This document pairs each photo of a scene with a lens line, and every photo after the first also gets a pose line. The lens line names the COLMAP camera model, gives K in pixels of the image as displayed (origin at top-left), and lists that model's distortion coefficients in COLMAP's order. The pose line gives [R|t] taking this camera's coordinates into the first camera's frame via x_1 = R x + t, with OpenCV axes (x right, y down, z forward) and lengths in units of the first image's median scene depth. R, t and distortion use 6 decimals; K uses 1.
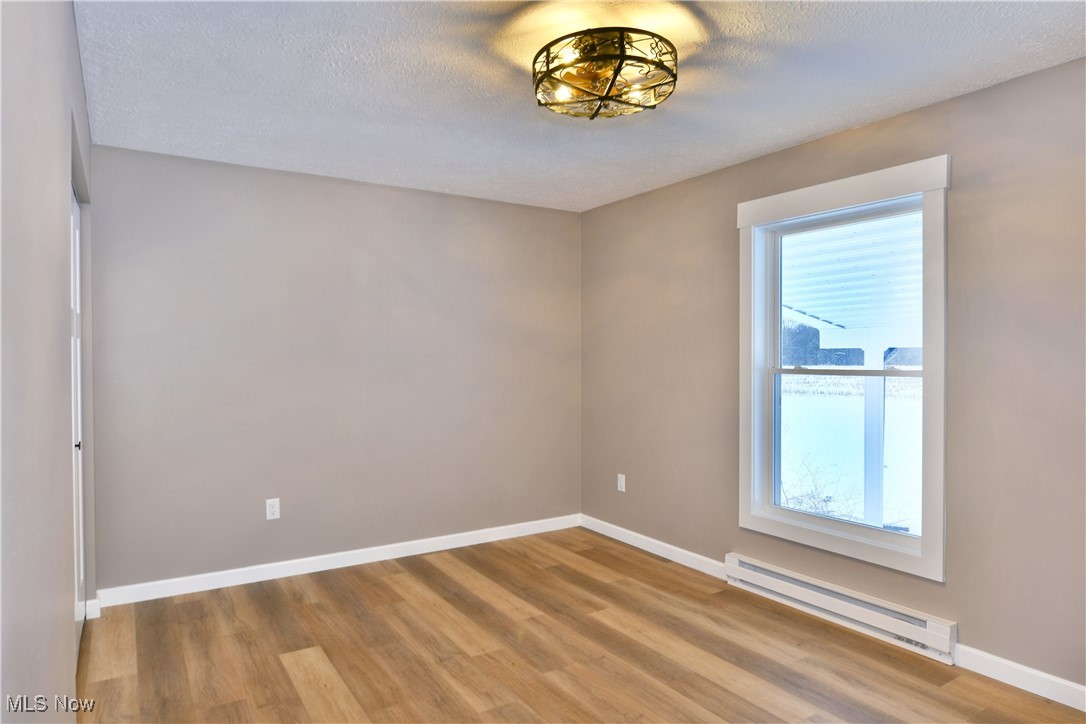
lens RADIAL K [[658.1, 0, 539.9], [0, 658.1, 365.0], [0, 0, 1]] dist [-0.006954, -0.008425]
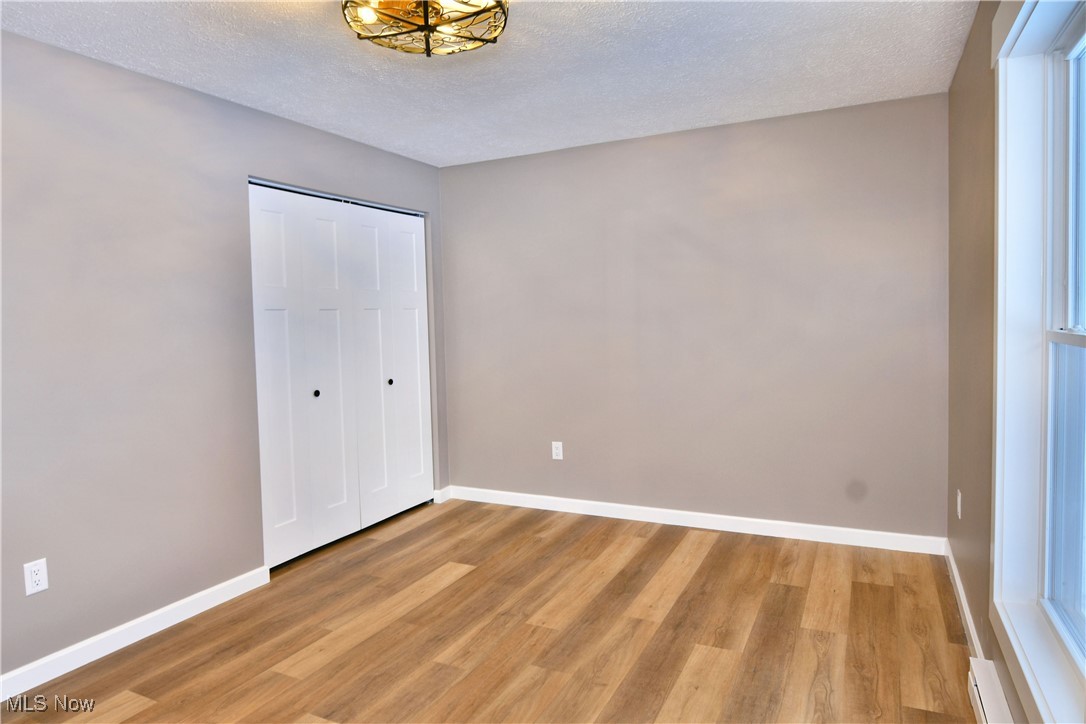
lens RADIAL K [[658.1, 0, 529.8], [0, 658.1, 354.5], [0, 0, 1]] dist [-0.006954, -0.008425]
pose [[0.499165, 0.035954, -0.865761, 0.652434], [0.022644, 0.998256, 0.054512, -0.014504], [0.866211, -0.046815, 0.497481, 0.461401]]
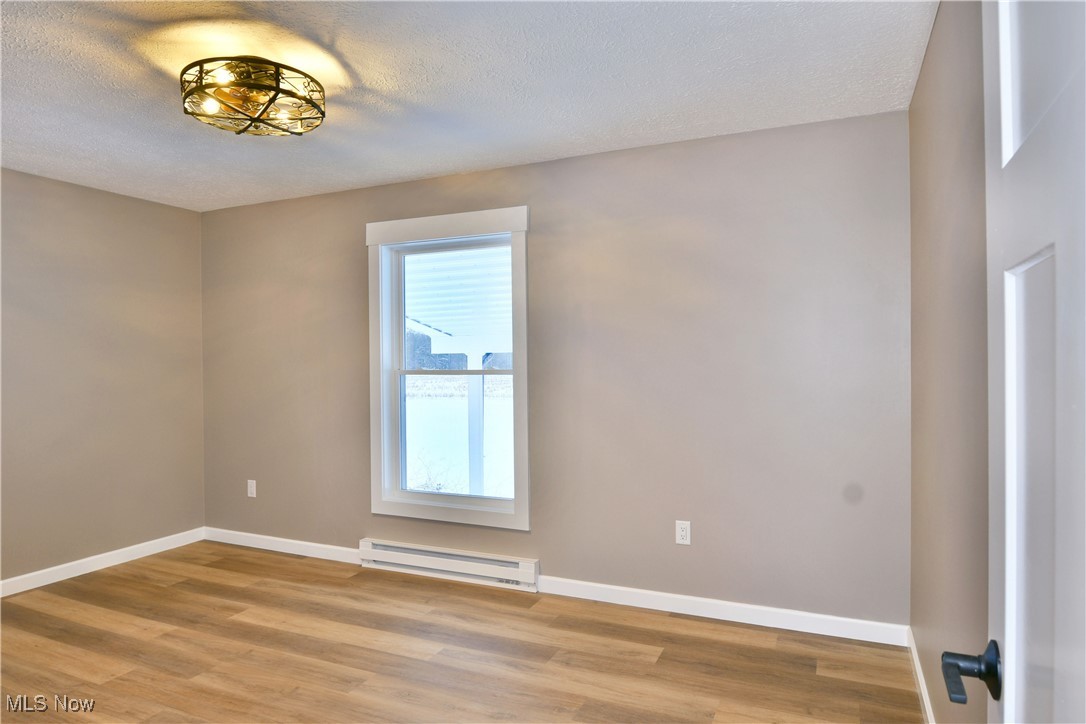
lens RADIAL K [[658.1, 0, 537.6], [0, 658.1, 390.7], [0, 0, 1]] dist [-0.006954, -0.008425]
pose [[0.841021, -0.031666, 0.540074, -0.060153], [0.016076, 0.999308, 0.033557, 0.006192], [-0.540763, -0.019540, 0.840948, -0.092285]]
